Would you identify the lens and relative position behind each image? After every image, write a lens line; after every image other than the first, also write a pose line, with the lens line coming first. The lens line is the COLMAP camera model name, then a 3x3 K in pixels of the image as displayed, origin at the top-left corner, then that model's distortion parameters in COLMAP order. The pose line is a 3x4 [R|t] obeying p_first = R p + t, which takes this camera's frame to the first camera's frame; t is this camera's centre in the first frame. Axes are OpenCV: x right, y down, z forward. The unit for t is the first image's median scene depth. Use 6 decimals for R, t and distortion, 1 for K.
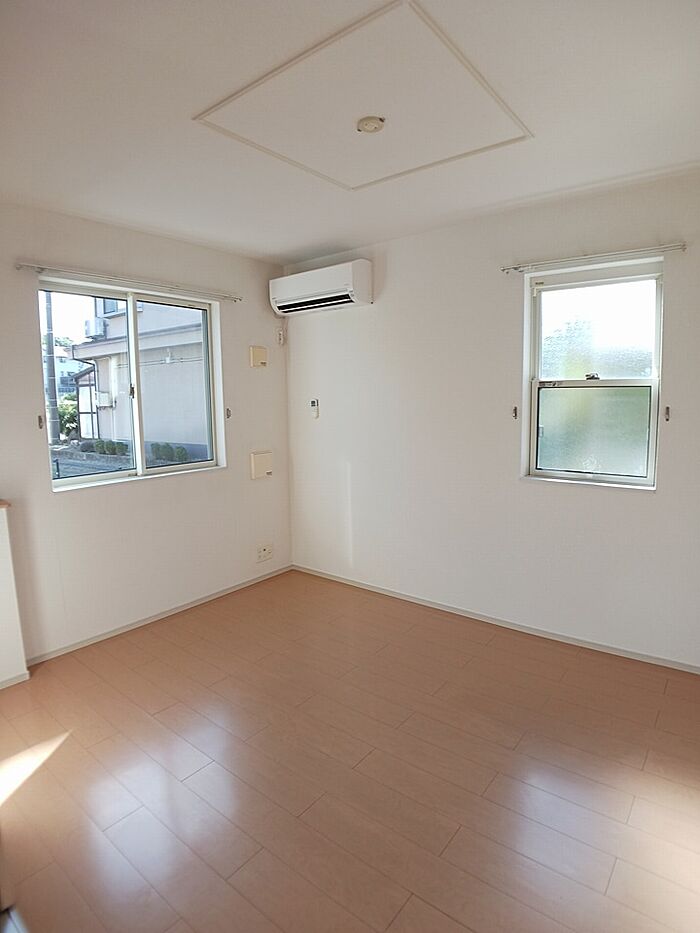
lens RADIAL K [[503.7, 0, 350.0], [0, 503.7, 466.5], [0, 0, 1]] dist [-0.052907, -0.048659]
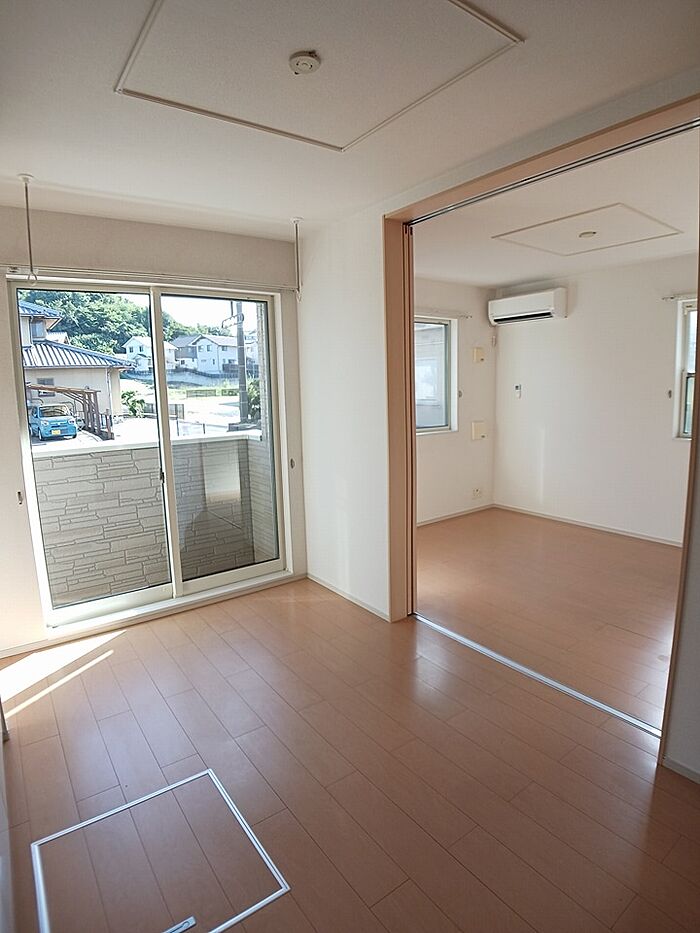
lens RADIAL K [[503.7, 0, 350.0], [0, 503.7, 466.5], [0, 0, 1]] dist [-0.052907, -0.048659]
pose [[0.962299, 0.033951, -0.269866, -0.143875], [-0.025676, 0.999087, 0.034134, 0.063494], [0.270778, -0.025918, 0.962293, -0.504777]]
